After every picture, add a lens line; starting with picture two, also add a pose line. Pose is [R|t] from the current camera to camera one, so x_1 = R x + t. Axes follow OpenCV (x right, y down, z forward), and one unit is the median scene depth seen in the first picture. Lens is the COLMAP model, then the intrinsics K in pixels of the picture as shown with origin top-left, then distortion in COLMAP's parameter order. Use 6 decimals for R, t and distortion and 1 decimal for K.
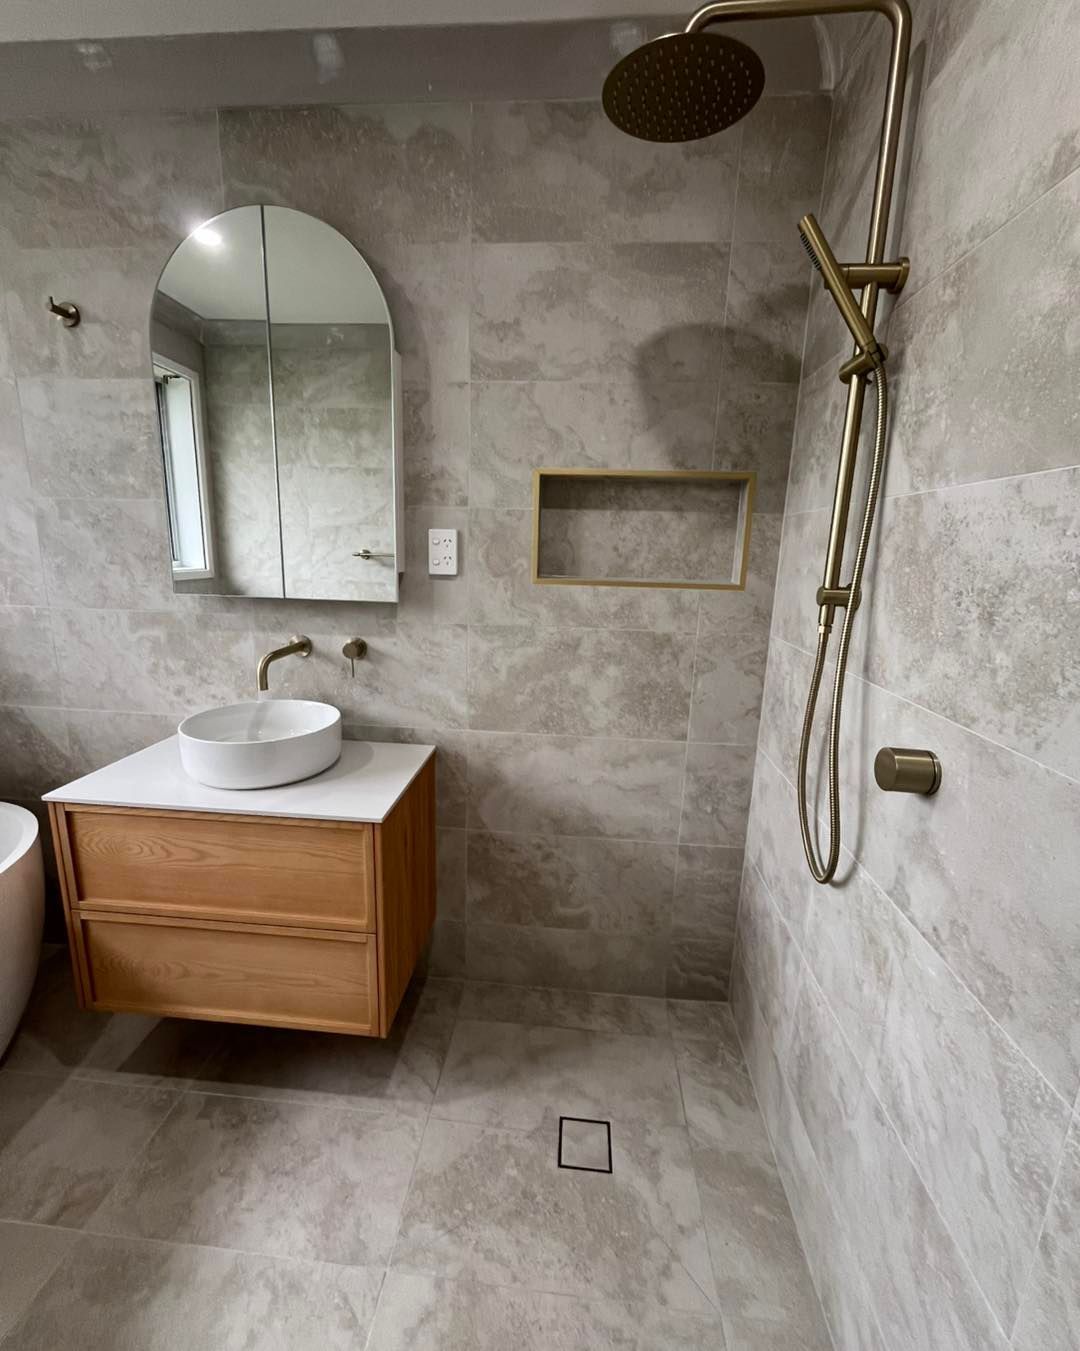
lens RADIAL K [[587.6, 0, 532.1], [0, 587.6, 672.2], [0, 0, 1]] dist [-0.001952, -0.000165]
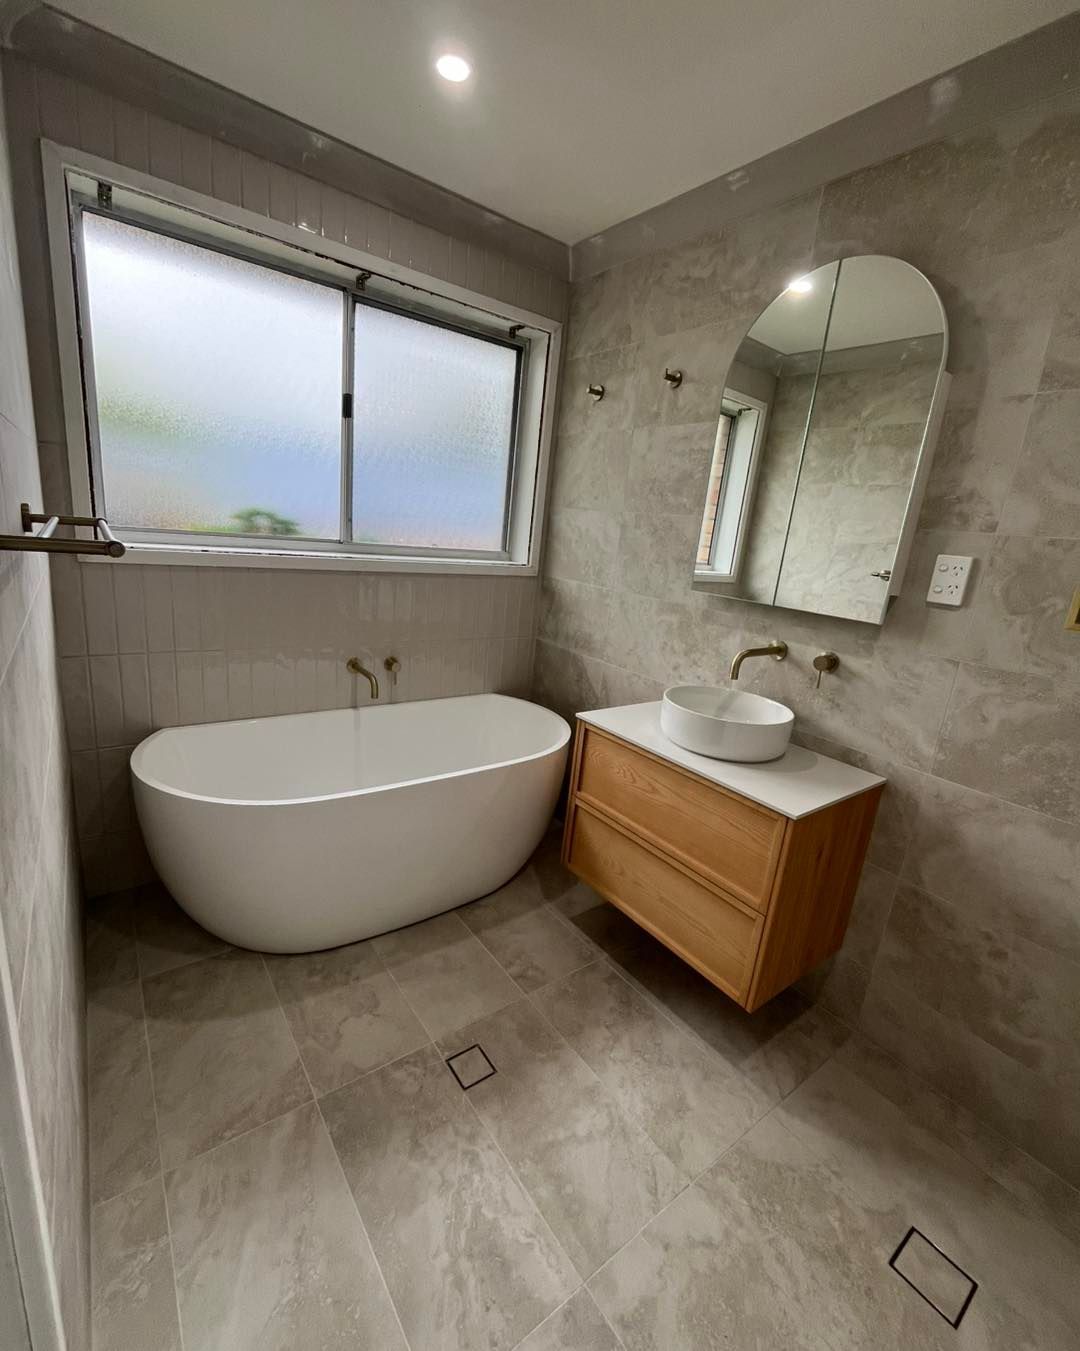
lens RADIAL K [[587.6, 0, 532.1], [0, 587.6, 672.2], [0, 0, 1]] dist [-0.001952, -0.000165]
pose [[0.660533, 0.215867, -0.719095, 0.112081], [-0.230804, 0.969779, 0.079112, 0.015633], [0.714441, 0.113714, 0.690393, -0.095545]]
